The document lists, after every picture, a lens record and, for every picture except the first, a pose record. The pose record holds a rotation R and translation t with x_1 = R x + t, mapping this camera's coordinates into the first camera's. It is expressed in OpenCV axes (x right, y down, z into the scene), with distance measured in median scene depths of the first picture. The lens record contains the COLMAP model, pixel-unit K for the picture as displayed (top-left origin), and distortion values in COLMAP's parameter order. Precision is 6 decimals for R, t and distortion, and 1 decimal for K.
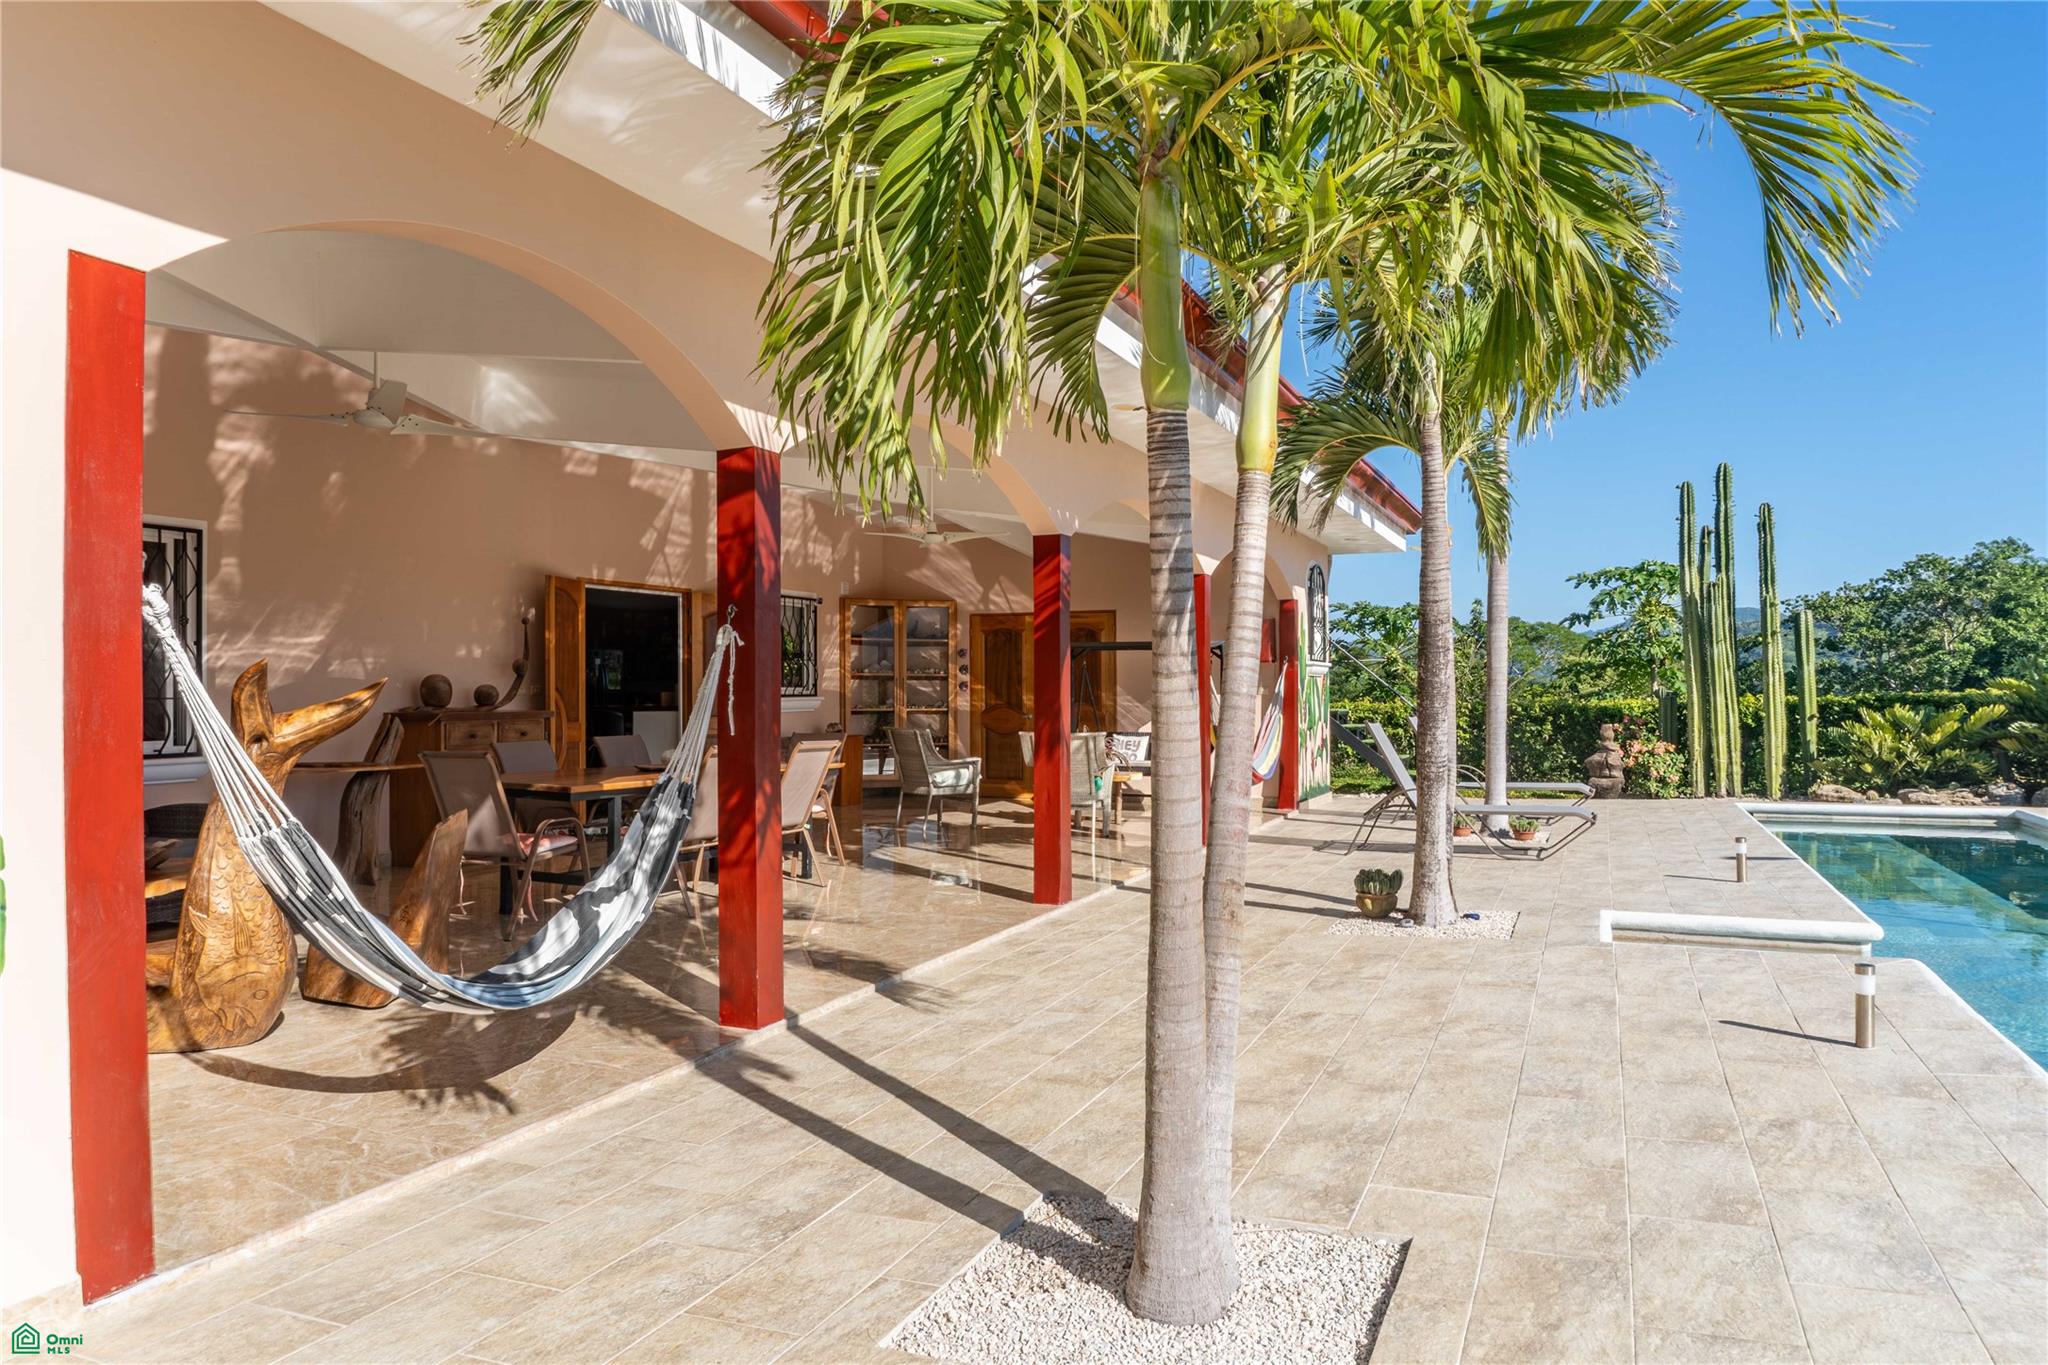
lens RADIAL K [[1374.5, 0, 1024.0], [0, 1374.5, 682.5], [0, 0, 1]] dist [-0.029826, 0.000013]
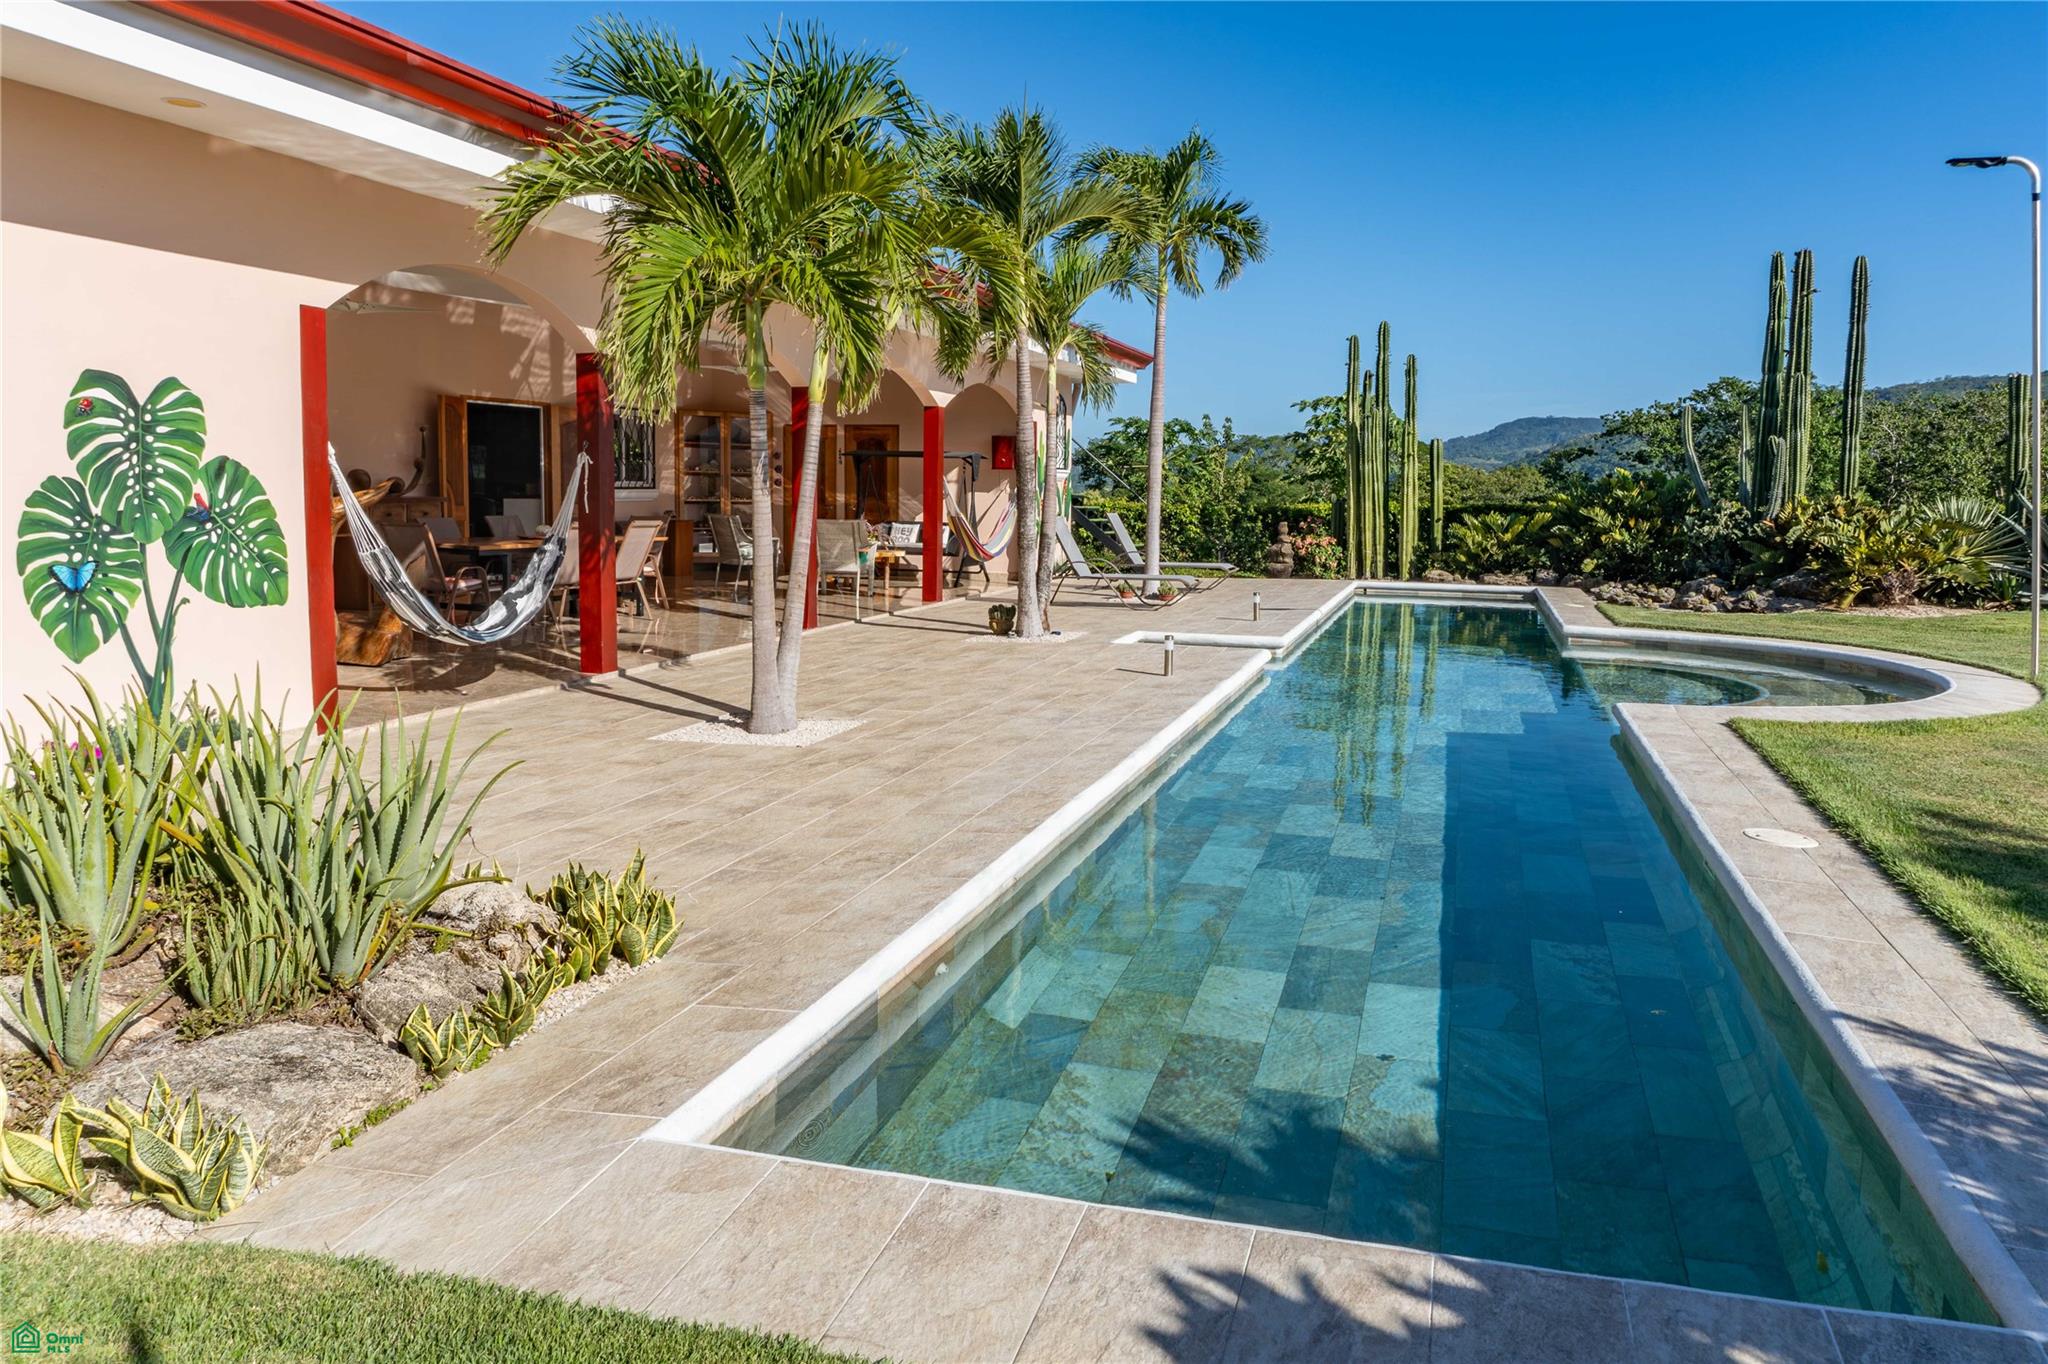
lens RADIAL K [[1399.2, 0, 1129.9], [0, 1399.2, 614.1], [0, 0, 1]] dist [-0.035726, 0.002276]
pose [[0.986378, 0.006584, 0.164364, 0.081306], [-0.022605, 0.995144, 0.095796, -0.009006], [-0.162935, -0.098206, 0.981737, -0.390273]]
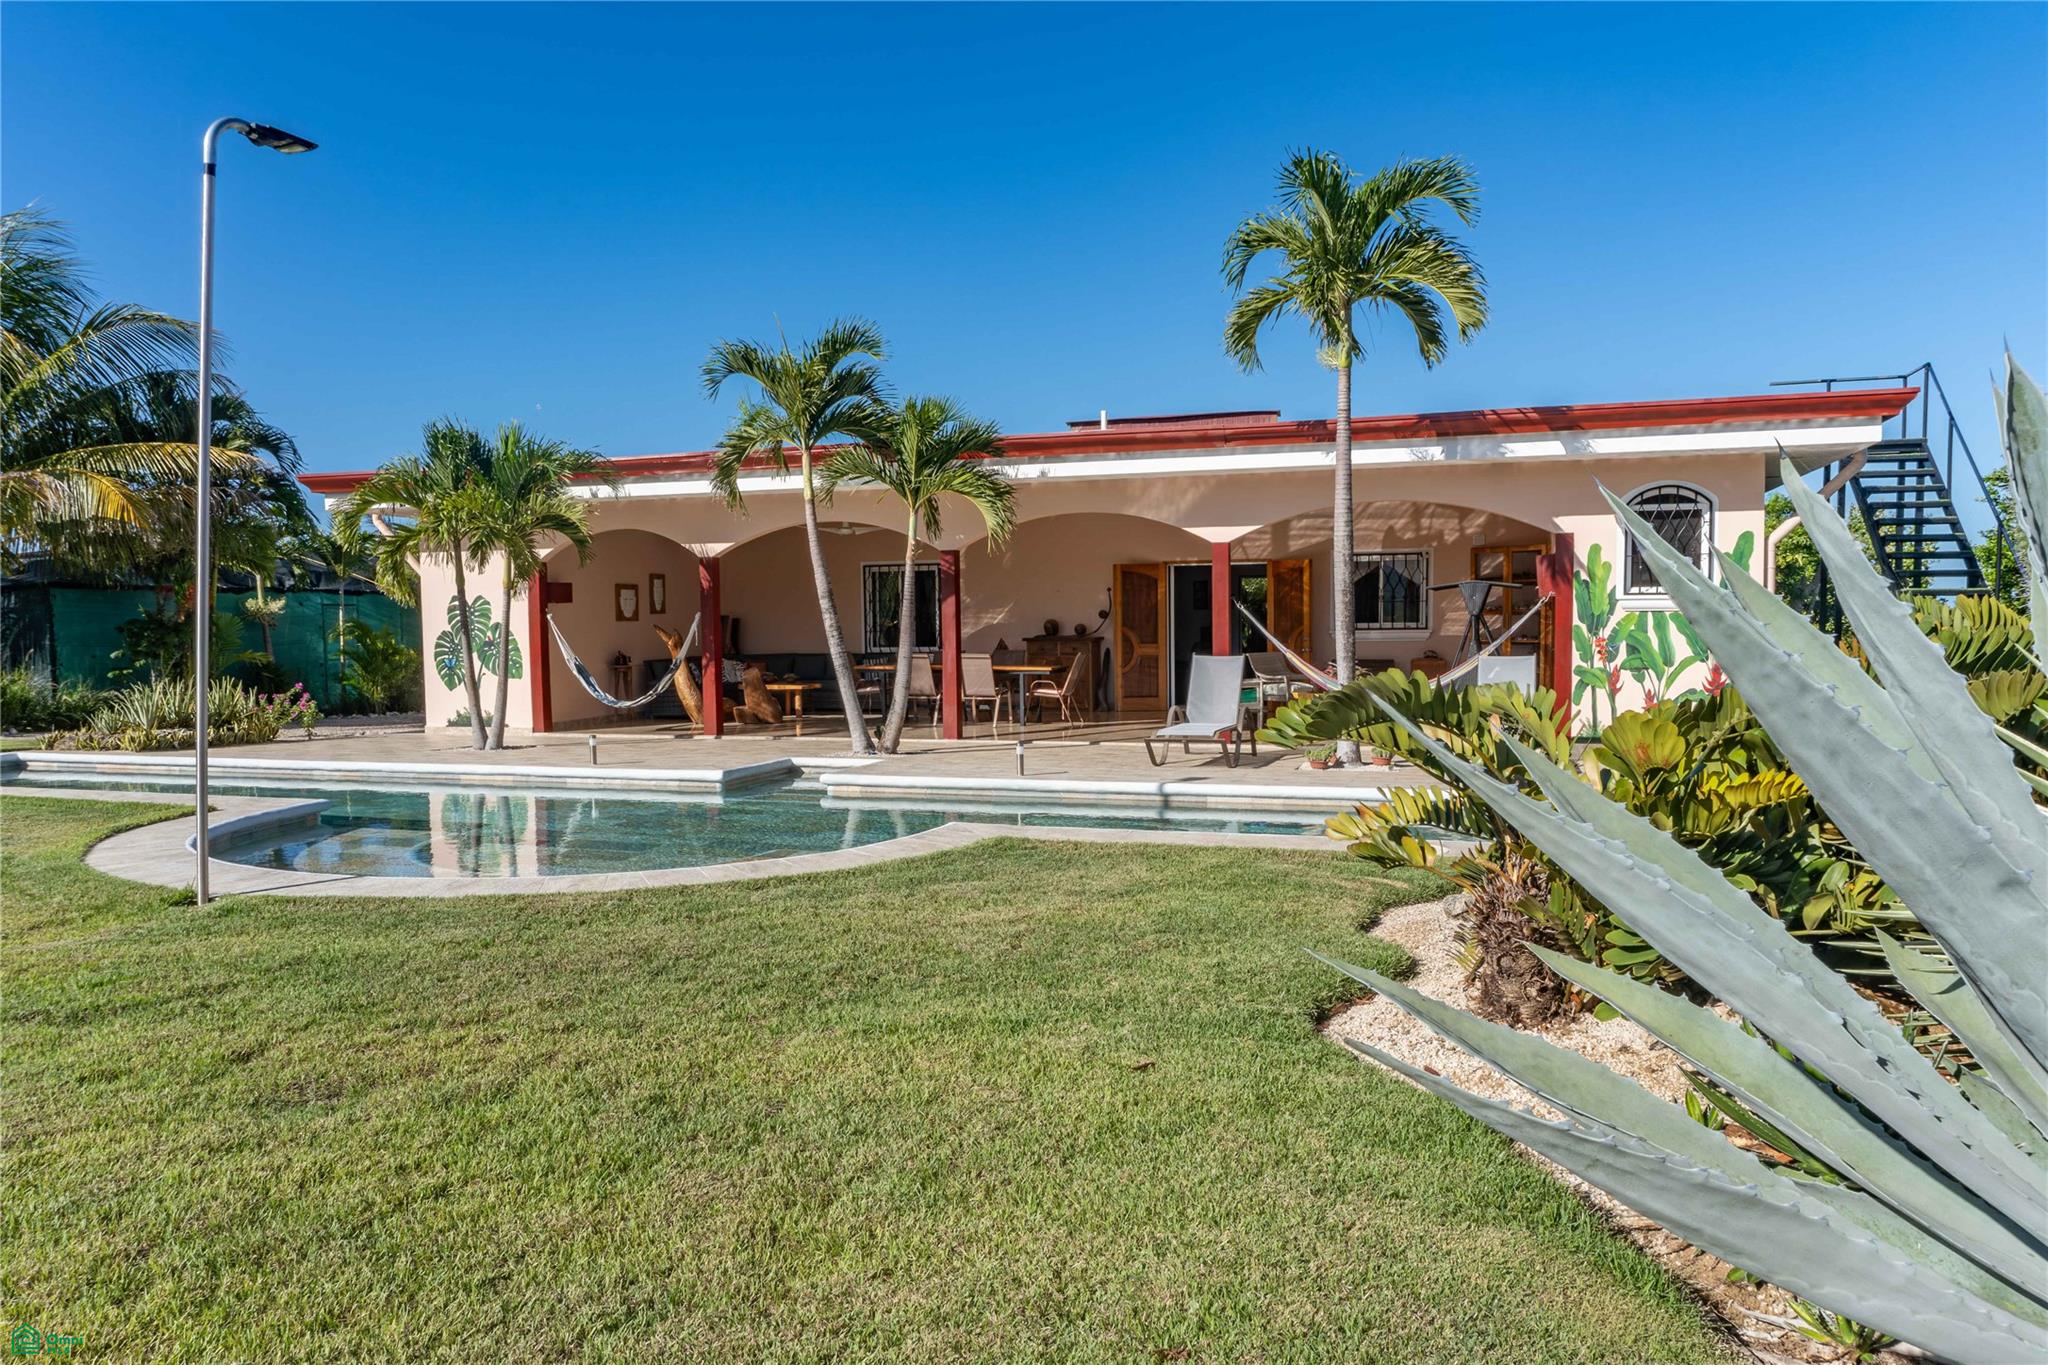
lens RADIAL K [[1352.6, 0, 1024.0], [0, 1352.6, 682.5], [0, 0, 1]] dist [-0.035487, 0.000379]
pose [[0.096487, 0.043086, -0.994401, 1.278674], [0.013112, 0.998921, 0.044554, -0.003124], [0.995248, -0.017337, 0.095818, 0.602498]]
